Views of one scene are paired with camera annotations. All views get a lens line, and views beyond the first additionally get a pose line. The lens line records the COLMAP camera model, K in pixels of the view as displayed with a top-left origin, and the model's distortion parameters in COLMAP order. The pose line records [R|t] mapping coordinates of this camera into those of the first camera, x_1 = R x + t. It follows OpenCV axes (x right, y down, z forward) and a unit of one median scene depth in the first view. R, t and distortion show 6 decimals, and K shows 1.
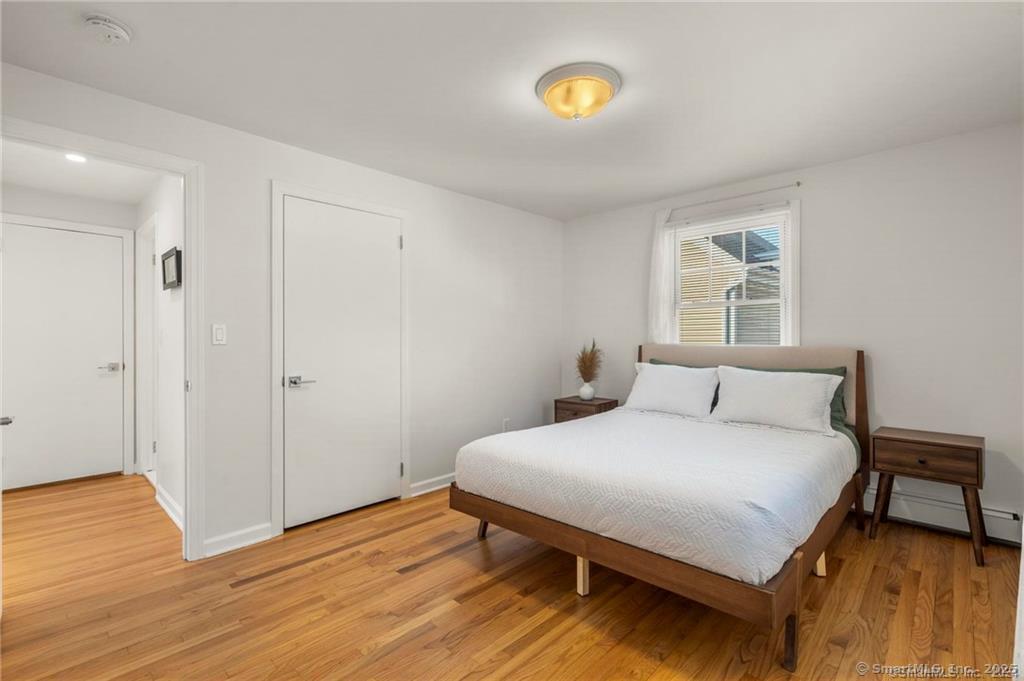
lens RADIAL K [[469.0, 0, 506.4], [0, 469.0, 331.7], [0, 0, 1]] dist [0.000571, 0.000645]
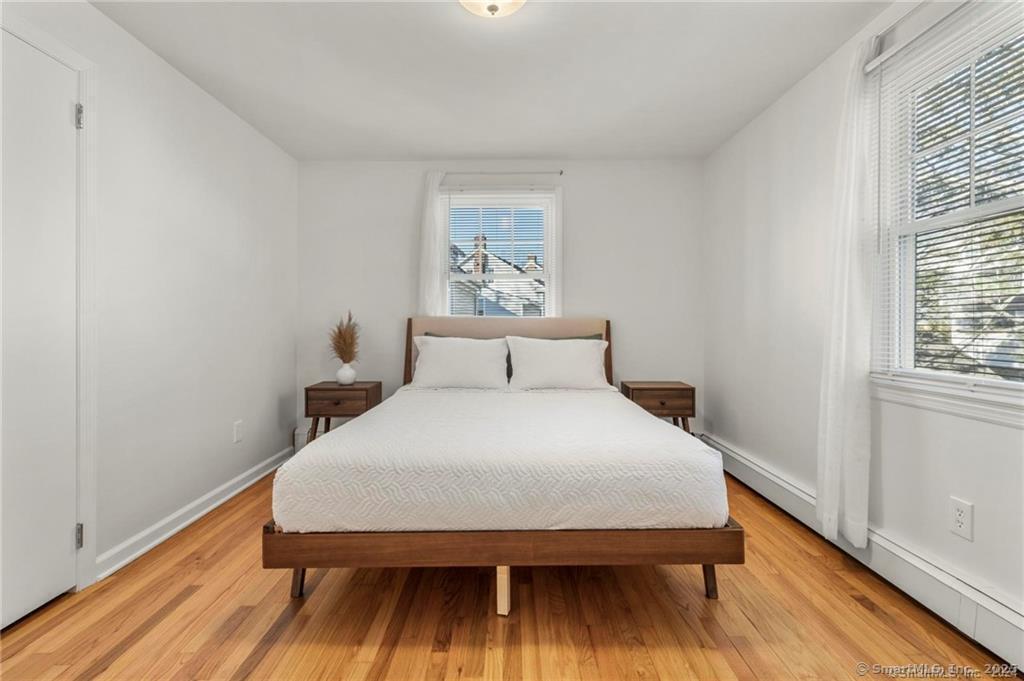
lens RADIAL K [[474.5, 0, 508.8], [0, 474.5, 321.3], [0, 0, 1]] dist [-0.000552, 0.000201]
pose [[0.722159, 0.007990, 0.691681, -0.276670], [-0.009488, 0.999954, -0.001645, 0.048090], [-0.691662, -0.005375, 0.722201, 0.297439]]
